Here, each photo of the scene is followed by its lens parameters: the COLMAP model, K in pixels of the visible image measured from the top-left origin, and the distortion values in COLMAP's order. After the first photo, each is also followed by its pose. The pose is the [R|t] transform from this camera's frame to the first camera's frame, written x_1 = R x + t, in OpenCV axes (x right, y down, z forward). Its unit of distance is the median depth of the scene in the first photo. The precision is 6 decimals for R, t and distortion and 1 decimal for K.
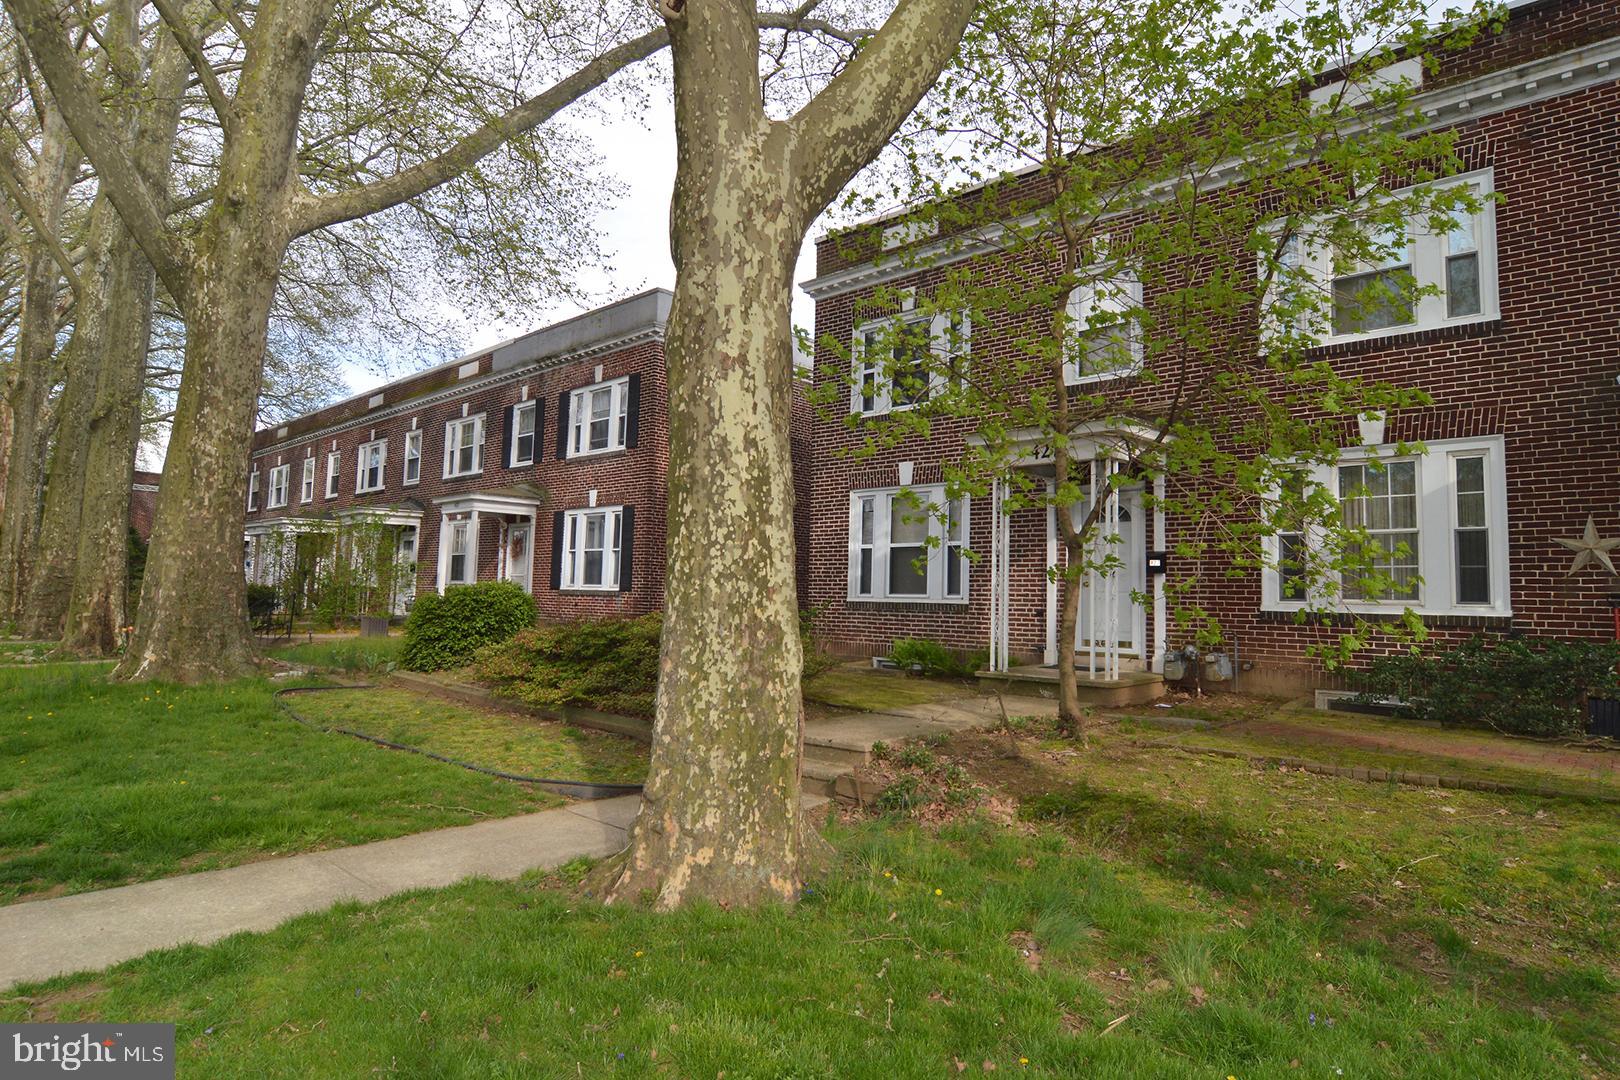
lens RADIAL K [[920.2, 0, 827.9], [0, 920.2, 525.6], [0, 0, 1]] dist [-0.013810, -0.000871]
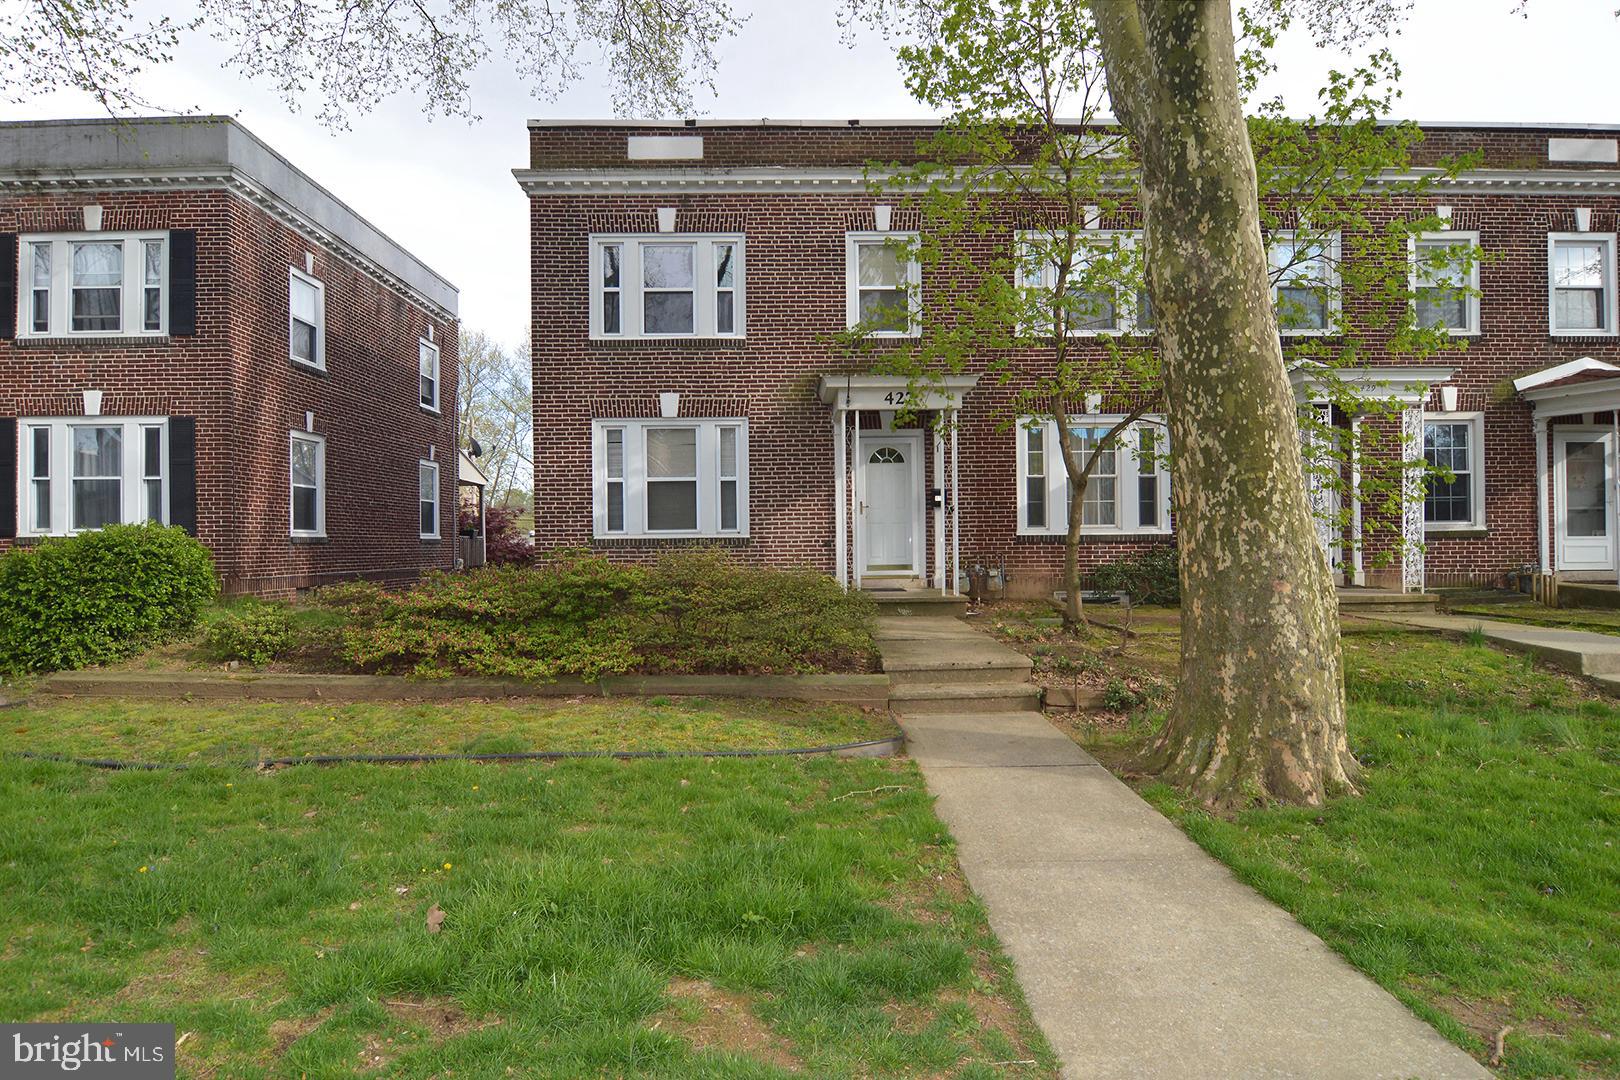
lens RADIAL K [[883.5, 0, 810.0], [0, 883.5, 540.0], [0, 0, 1]] dist [-0.005105, -0.010586]
pose [[0.724213, -0.029282, 0.688954, -0.438102], [-0.029993, 0.996815, 0.073895, 0.011213], [-0.688923, -0.074179, 0.721028, 0.211463]]
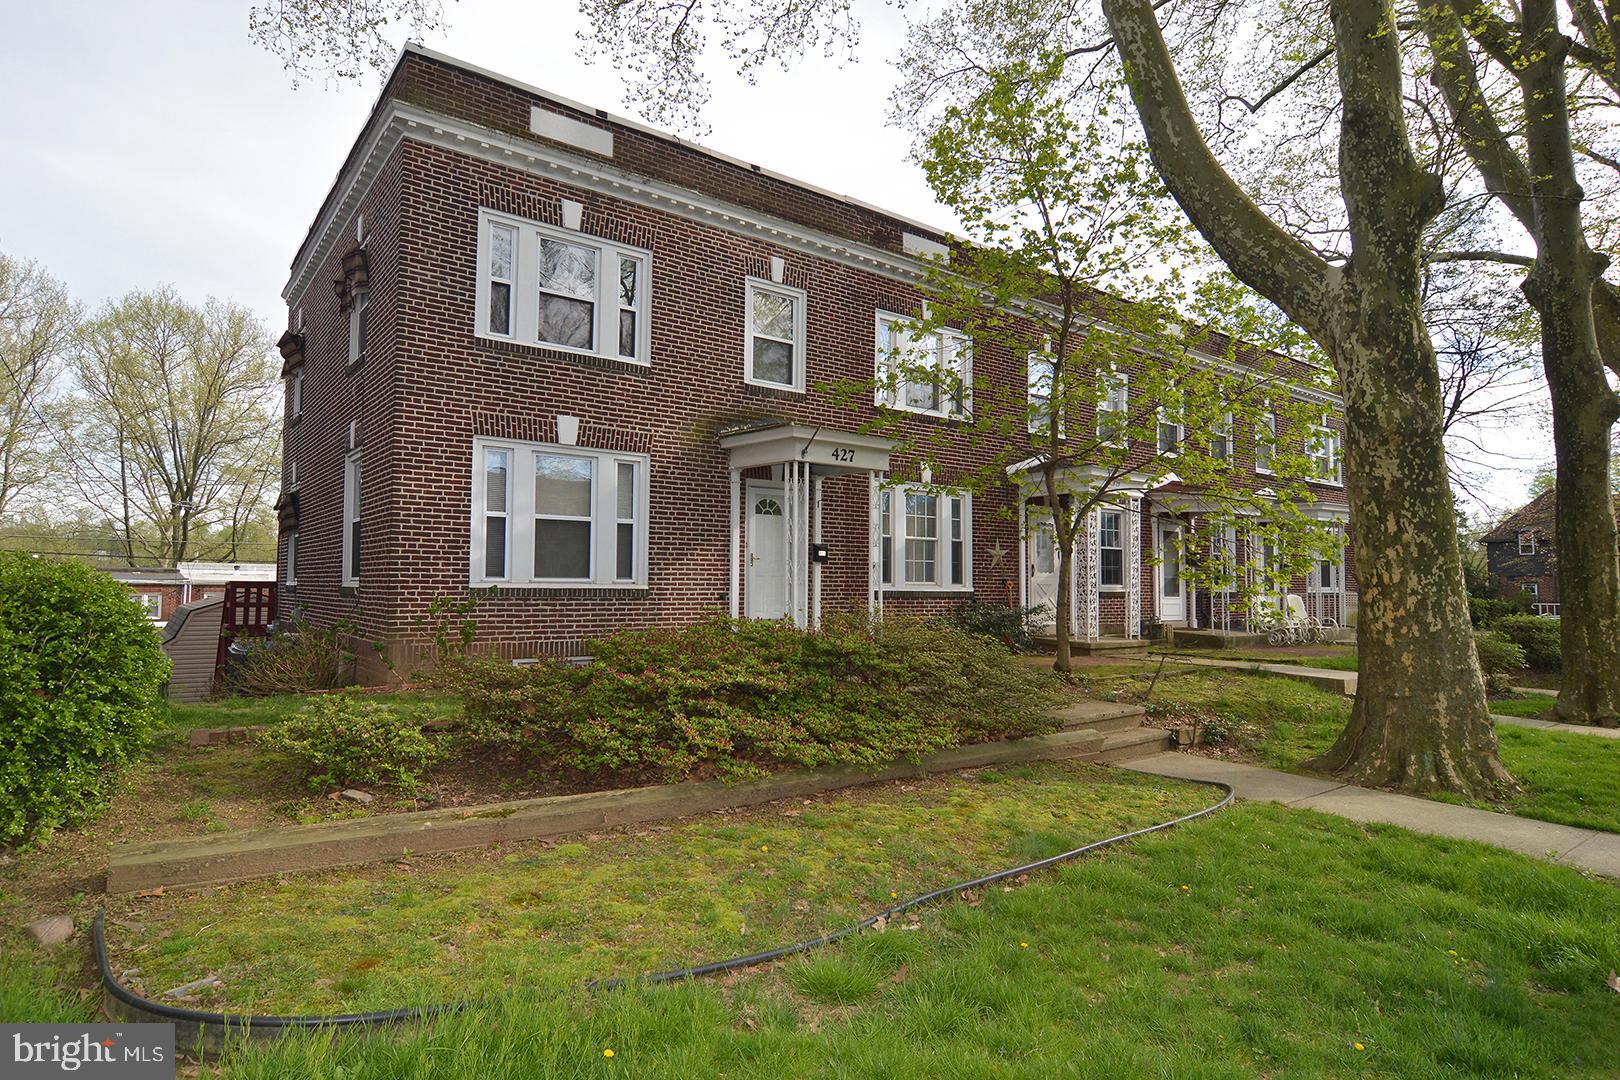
lens RADIAL K [[890.8, 0, 801.6], [0, 890.8, 535.9], [0, 0, 1]] dist [-0.013595, -0.001138]
pose [[0.173975, 0.032580, 0.984211, -0.631895], [-0.087304, 0.996027, -0.017539, 0.031294], [-0.980872, -0.082874, 0.176128, 0.630046]]
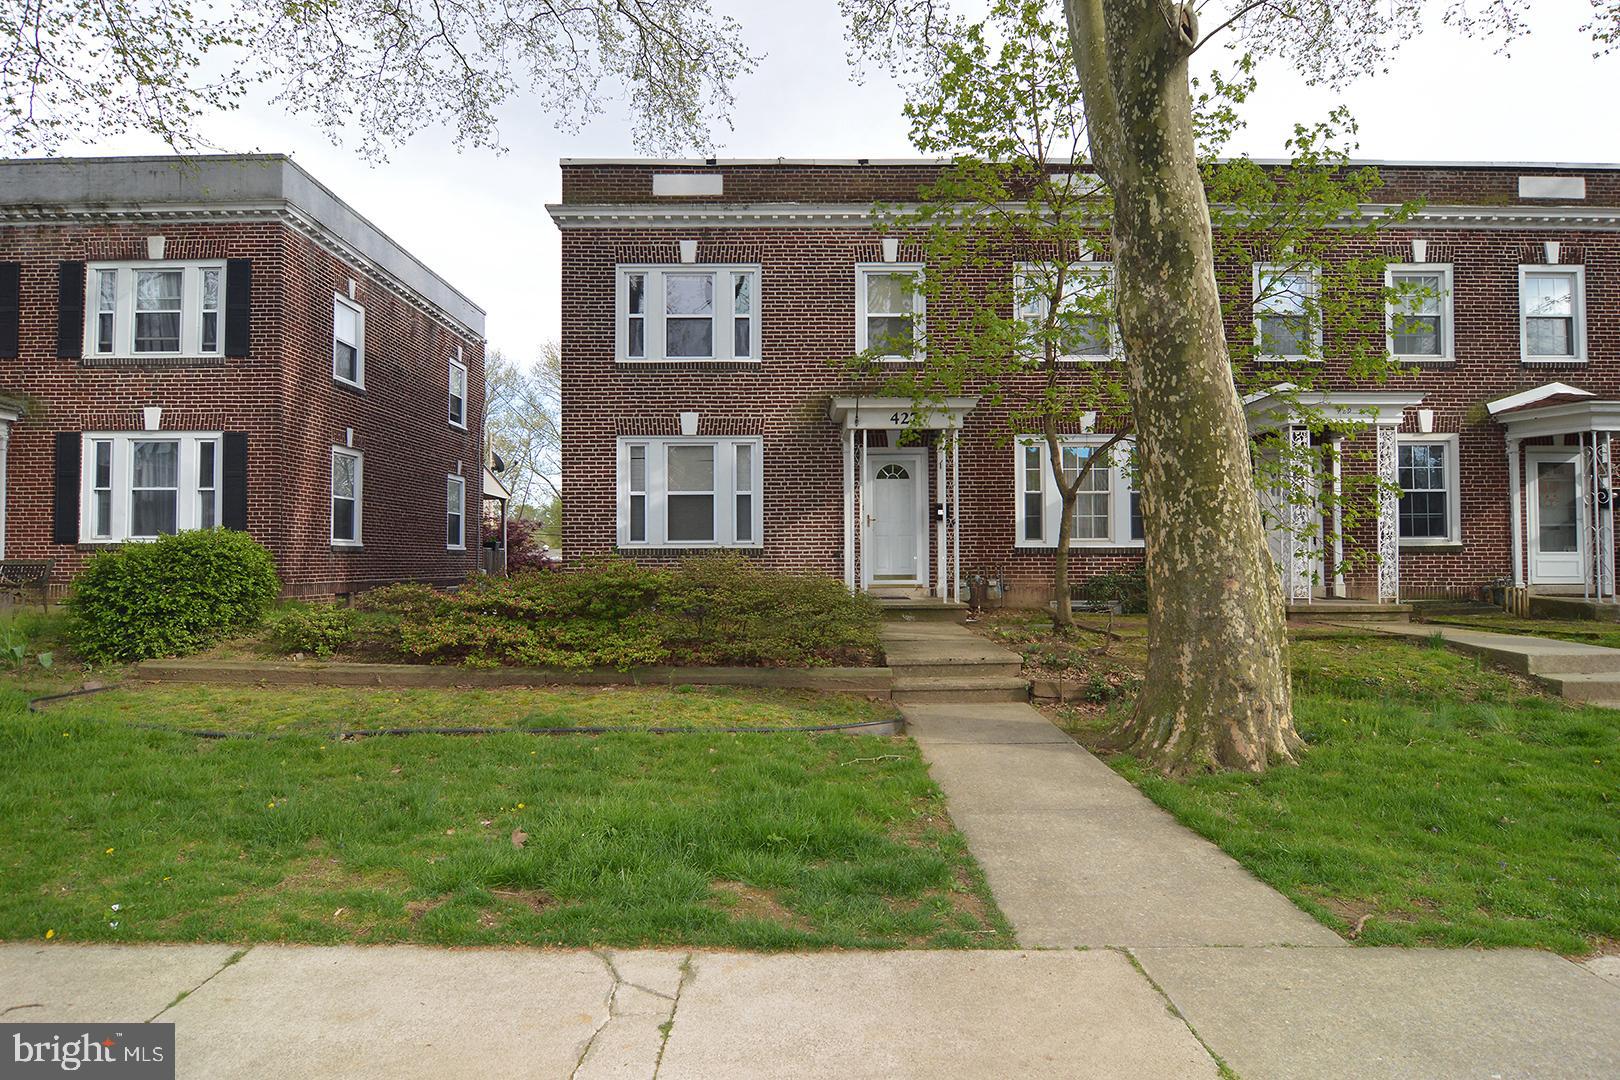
lens RADIAL K [[883.2, 0, 808.8], [0, 883.2, 538.5], [0, 0, 1]] dist [-0.004289, -0.011041]
pose [[0.731793, -0.009854, 0.681456, -0.478694], [-0.035523, 0.997985, 0.052578, 0.014598], [-0.680600, -0.062683, 0.729968, 0.171247]]
